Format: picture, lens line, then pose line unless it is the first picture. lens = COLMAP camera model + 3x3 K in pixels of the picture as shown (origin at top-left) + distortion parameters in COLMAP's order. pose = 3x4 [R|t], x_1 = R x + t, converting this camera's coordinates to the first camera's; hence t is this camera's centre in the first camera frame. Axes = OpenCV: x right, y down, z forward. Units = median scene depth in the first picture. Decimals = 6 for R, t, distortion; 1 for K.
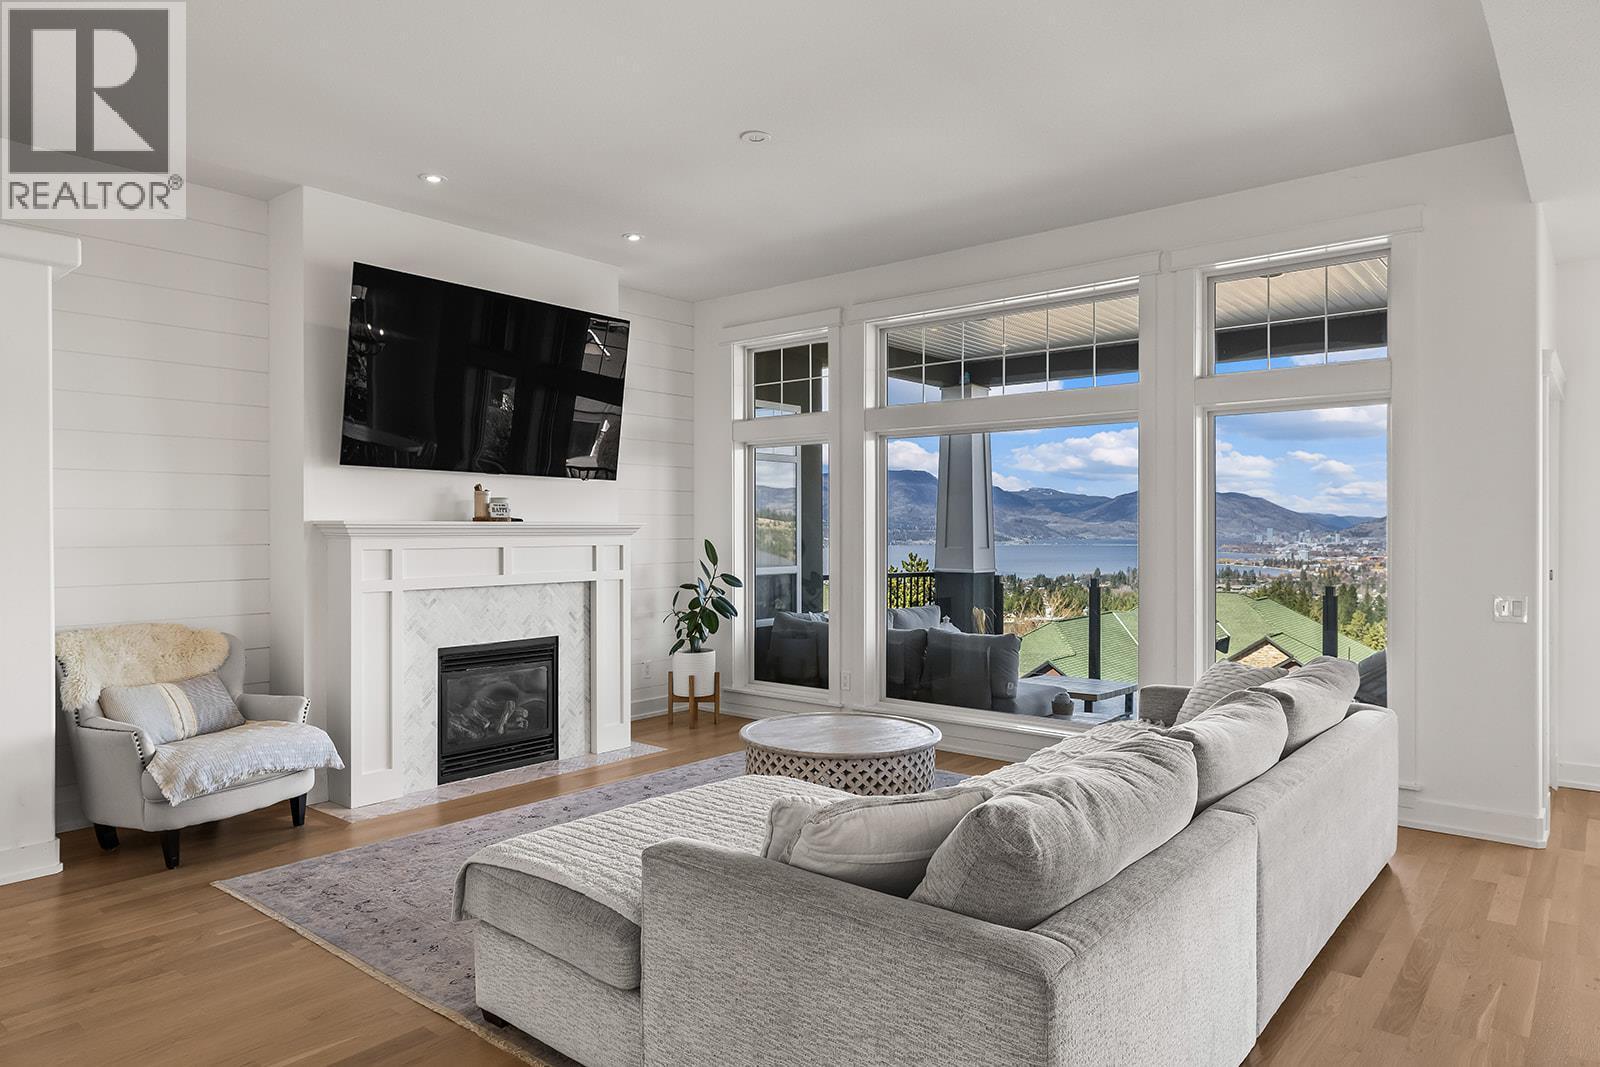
lens RADIAL K [[990.3, 0, 800.0], [0, 990.3, 533.5], [0, 0, 1]] dist [-0.065393, -0.000409]
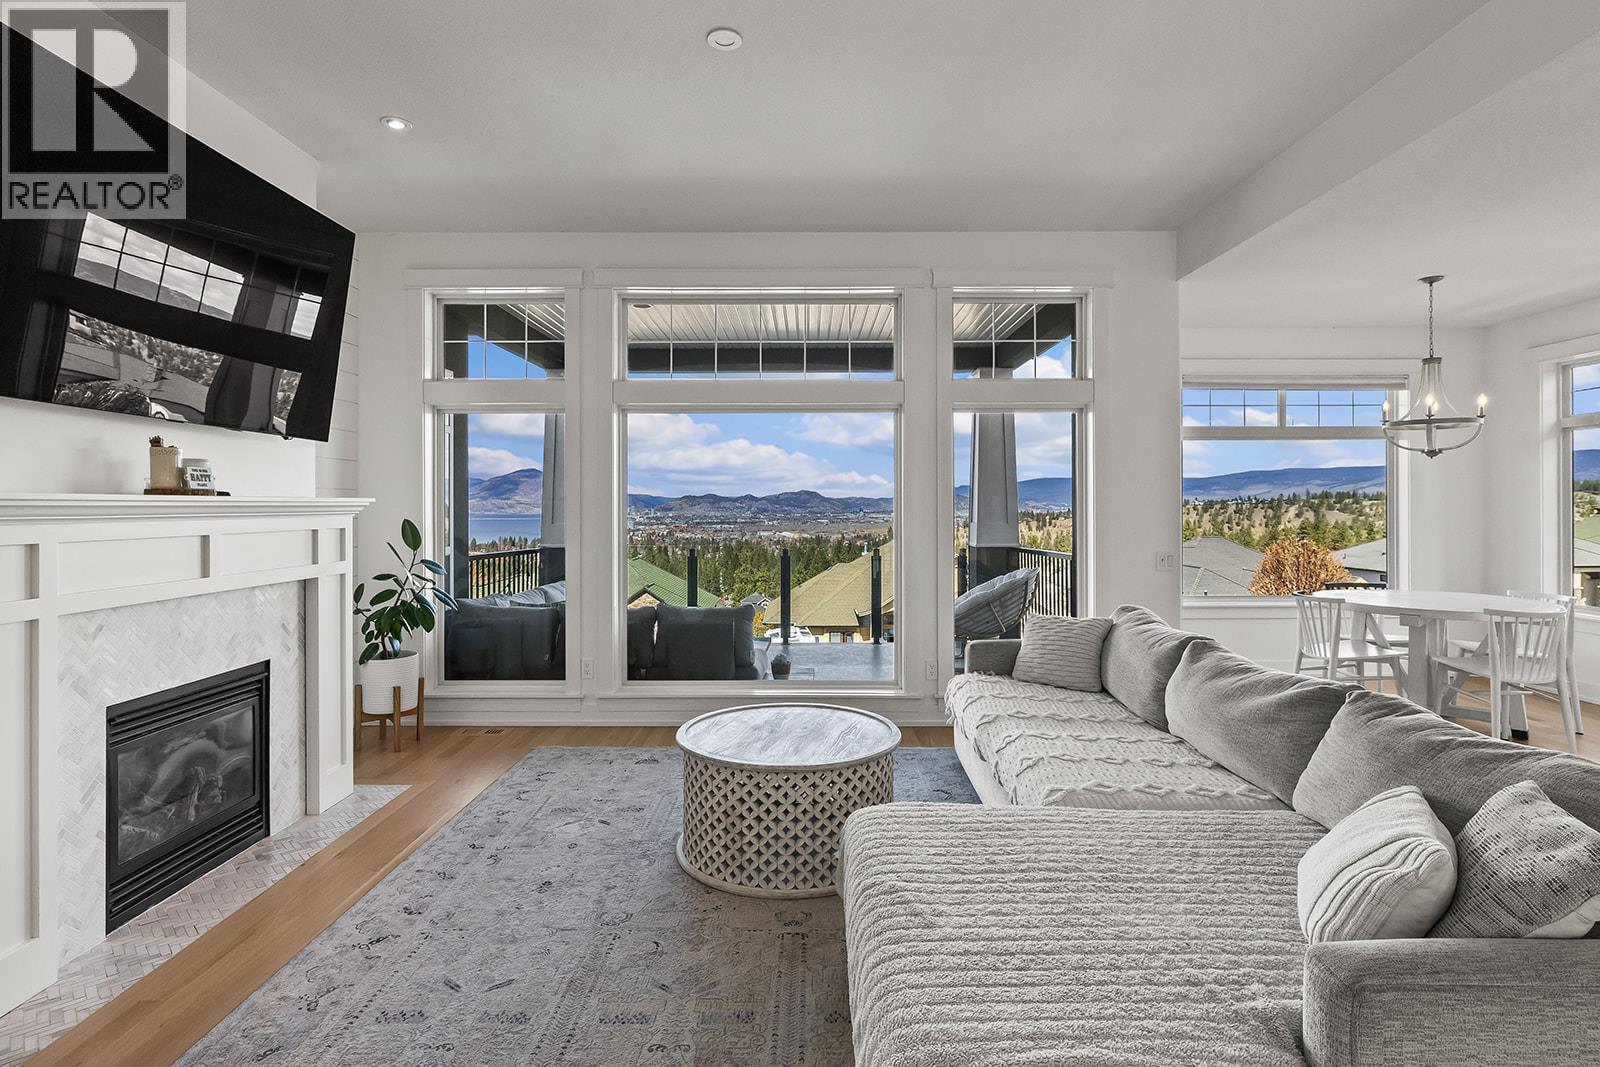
lens RADIAL K [[807.8, 0, 799.0], [0, 807.8, 511.2], [0, 0, 1]] dist [-0.002661, -0.000575]
pose [[0.771950, -0.000792, 0.635683, -0.323759], [-0.001734, 0.999993, 0.003352, -0.004207], [-0.635681, -0.003690, 0.771943, 0.321050]]
